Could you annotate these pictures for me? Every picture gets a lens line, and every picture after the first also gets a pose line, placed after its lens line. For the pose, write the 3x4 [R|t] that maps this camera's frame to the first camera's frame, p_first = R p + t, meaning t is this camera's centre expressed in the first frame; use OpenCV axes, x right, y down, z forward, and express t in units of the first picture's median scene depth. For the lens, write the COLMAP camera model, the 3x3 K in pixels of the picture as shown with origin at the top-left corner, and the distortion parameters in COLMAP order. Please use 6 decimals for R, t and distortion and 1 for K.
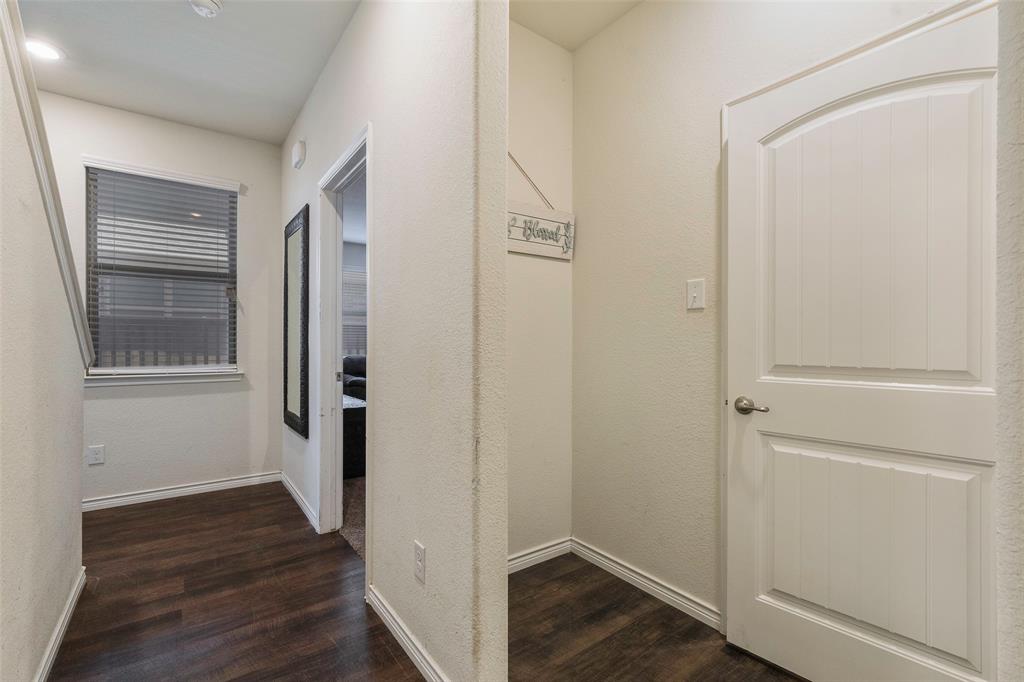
lens RADIAL K [[452.9, 0, 510.6], [0, 452.9, 339.9], [0, 0, 1]] dist [-0.000713, -0.001021]
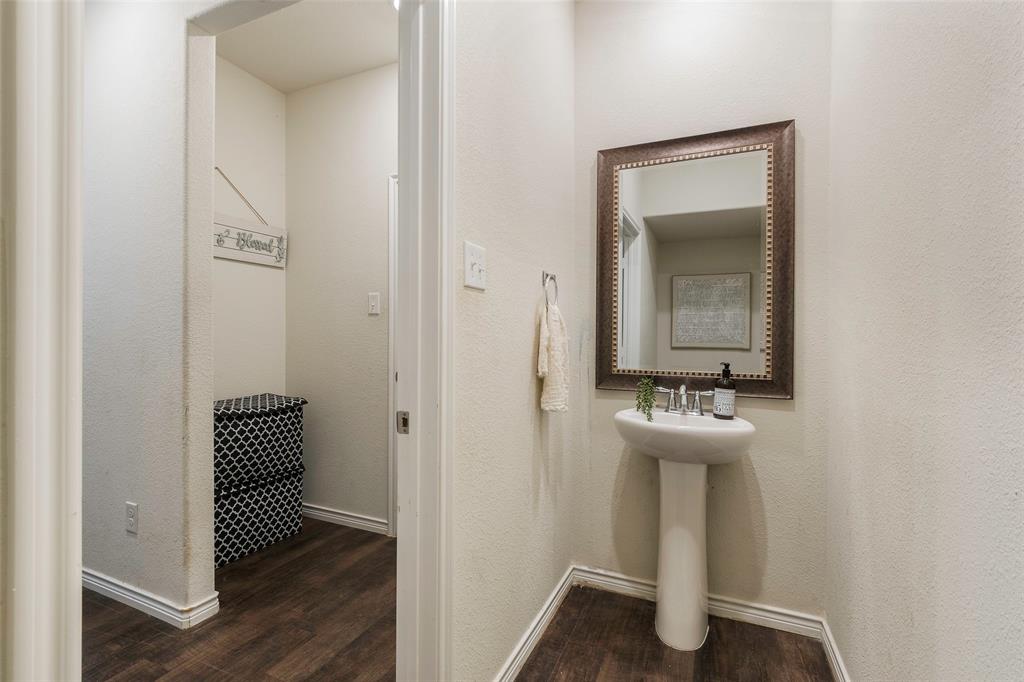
lens RADIAL K [[452.9, 0, 488.8], [0, 452.9, 344.2], [0, 0, 1]] dist [-0.000713, -0.001021]
pose [[0.878097, 0.001872, 0.478479, 0.047496], [-0.012692, 0.999732, 0.019381, -0.006486], [-0.478314, -0.023091, 0.877885, -0.413826]]
